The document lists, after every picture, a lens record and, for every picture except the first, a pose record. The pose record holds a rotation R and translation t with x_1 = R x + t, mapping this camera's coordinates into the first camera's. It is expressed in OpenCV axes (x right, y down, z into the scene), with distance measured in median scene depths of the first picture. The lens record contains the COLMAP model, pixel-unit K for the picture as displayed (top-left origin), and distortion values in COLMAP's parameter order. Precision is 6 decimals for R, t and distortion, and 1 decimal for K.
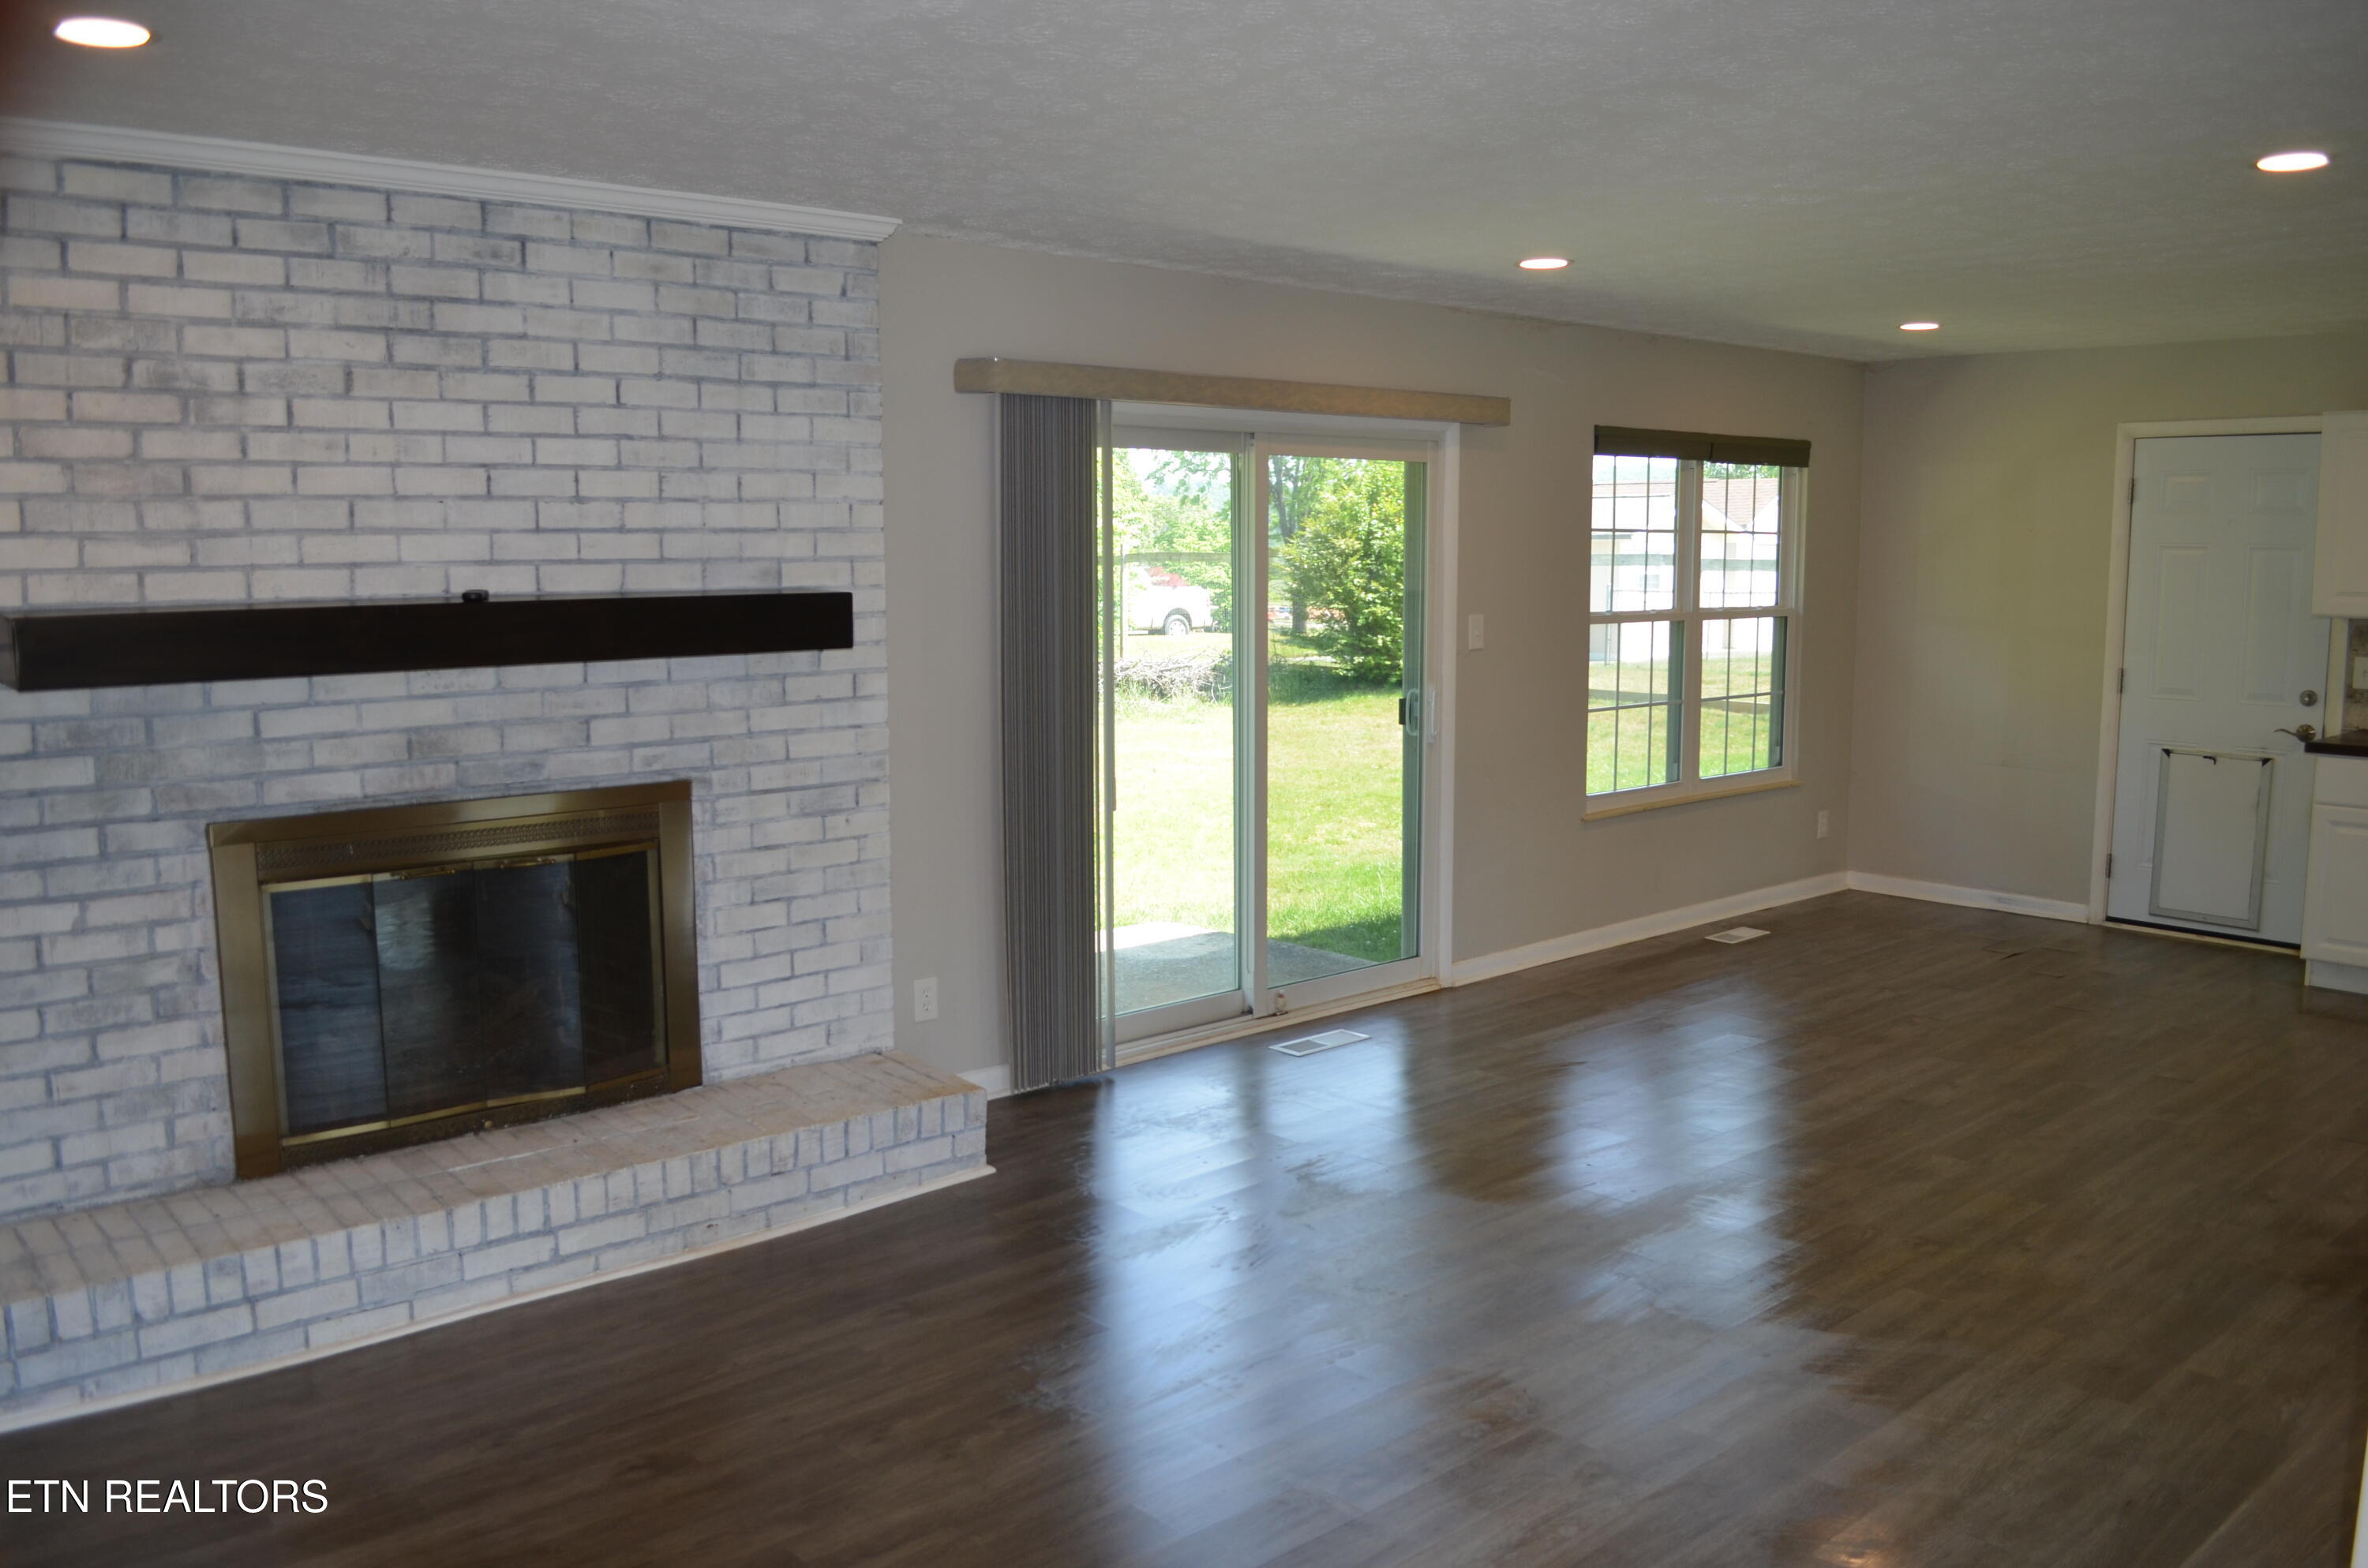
lens RADIAL K [[1854.9, 0, 1211.0], [0, 1854.9, 806.5], [0, 0, 1]] dist [-0.083585, 0.011185]
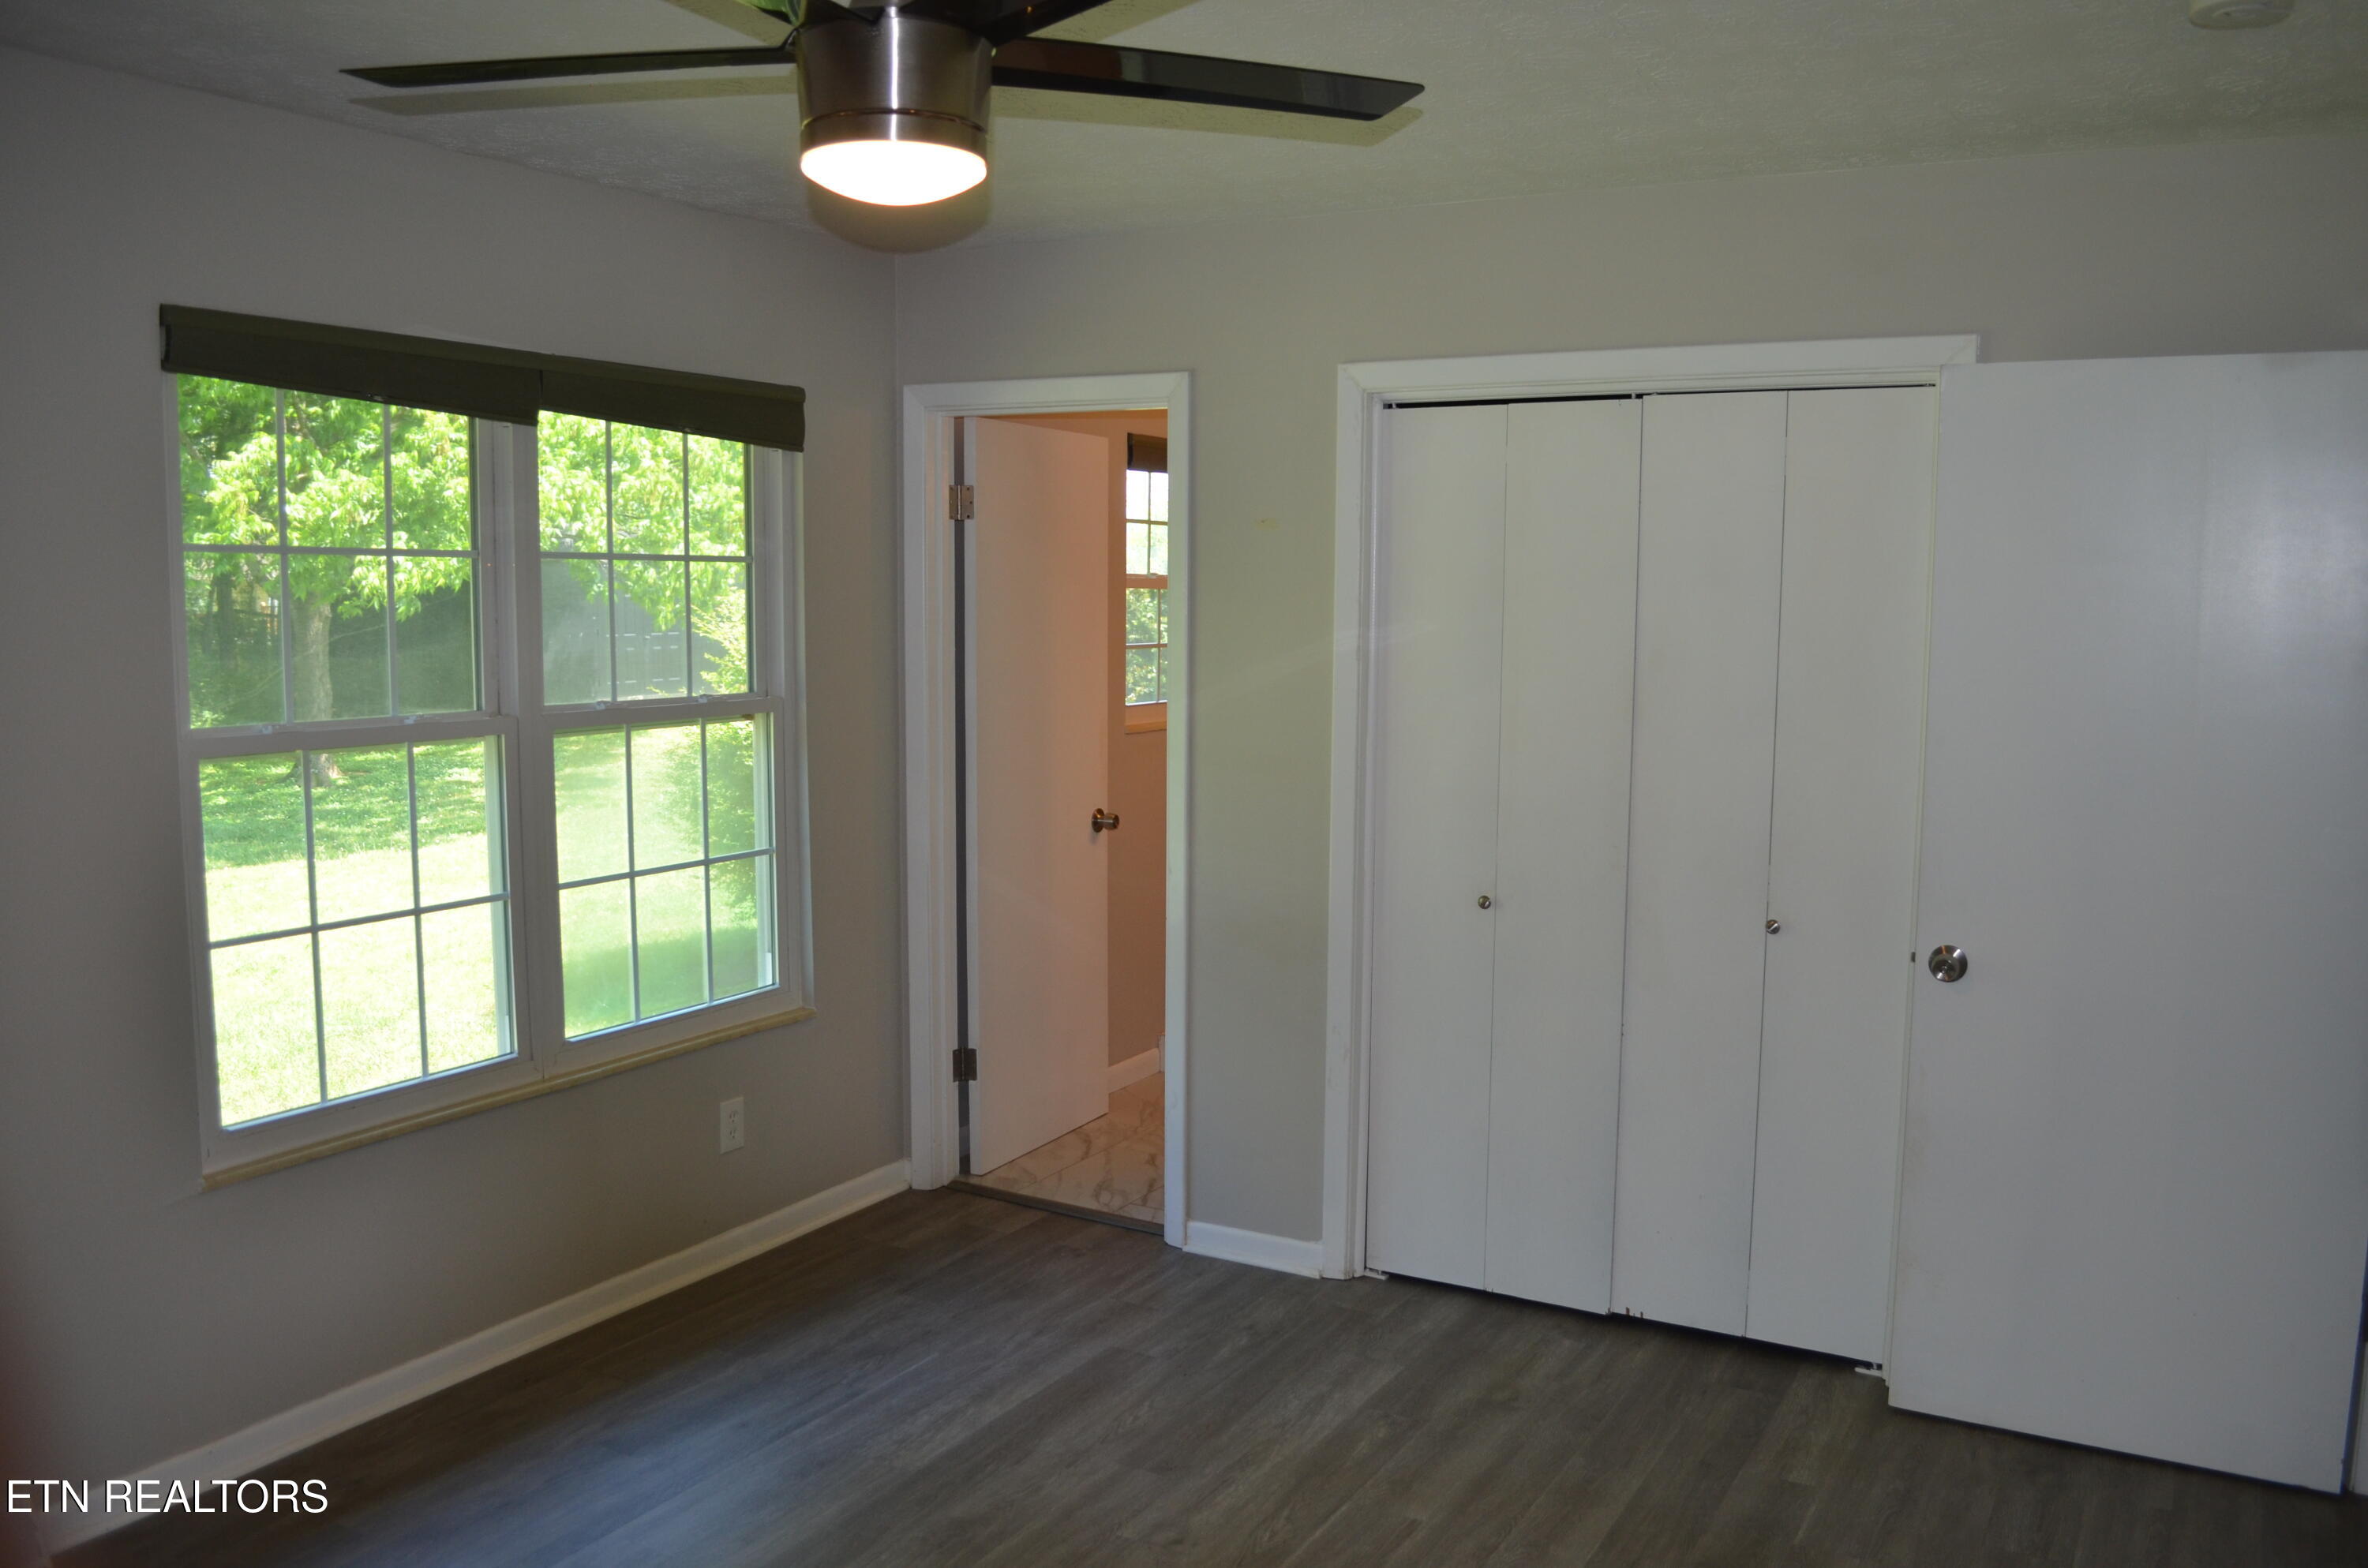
lens RADIAL K [[1854.9, 0, 1211.0], [0, 1854.9, 806.5], [0, 0, 1]] dist [-0.083585, 0.011185]
pose [[0.953831, -0.028783, 0.298963, 0.494591], [0.035644, 0.999211, -0.017522, -0.112211], [-0.298223, 0.027369, 0.954104, 0.805066]]
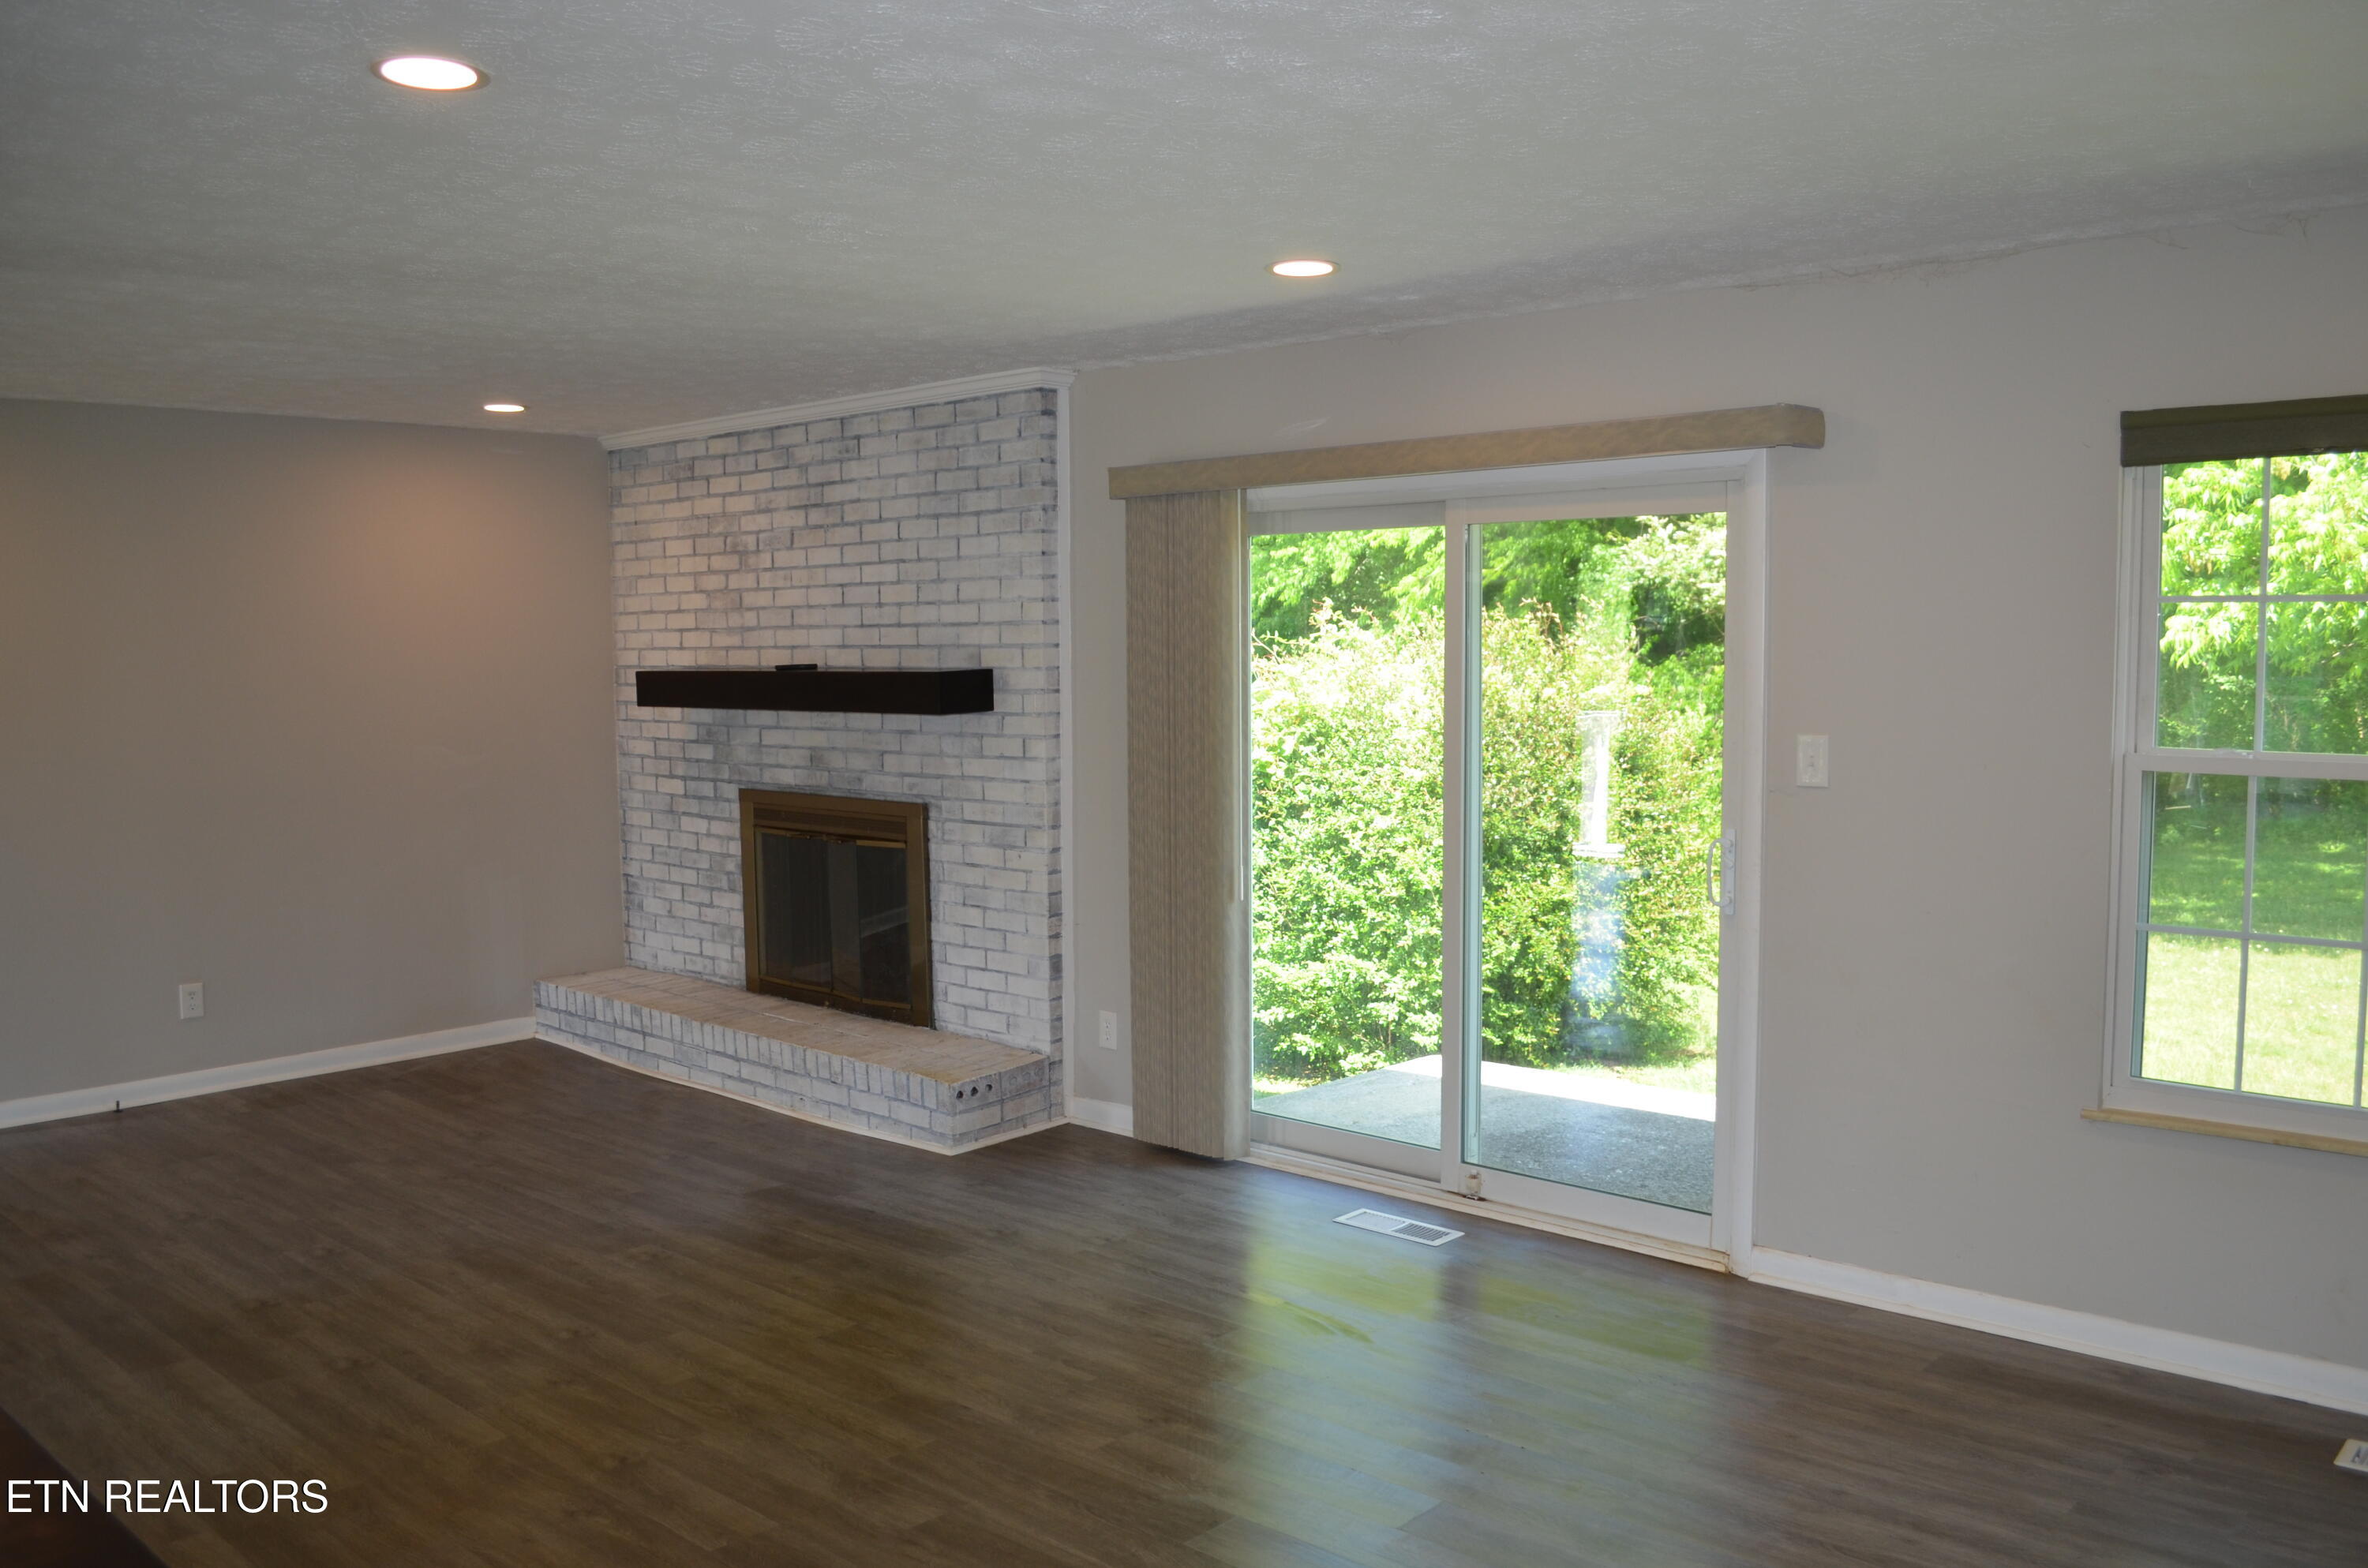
lens RADIAL K [[1902.6, 0, 1211.0], [0, 1902.6, 808.7], [0, 0, 1]] dist [-0.074241, 0.005028]
pose [[0.099163, 0.087438, -0.991222, 1.167590], [-0.132575, 0.988412, 0.073927, -0.146468], [0.986200, 0.124081, 0.109606, 1.066056]]
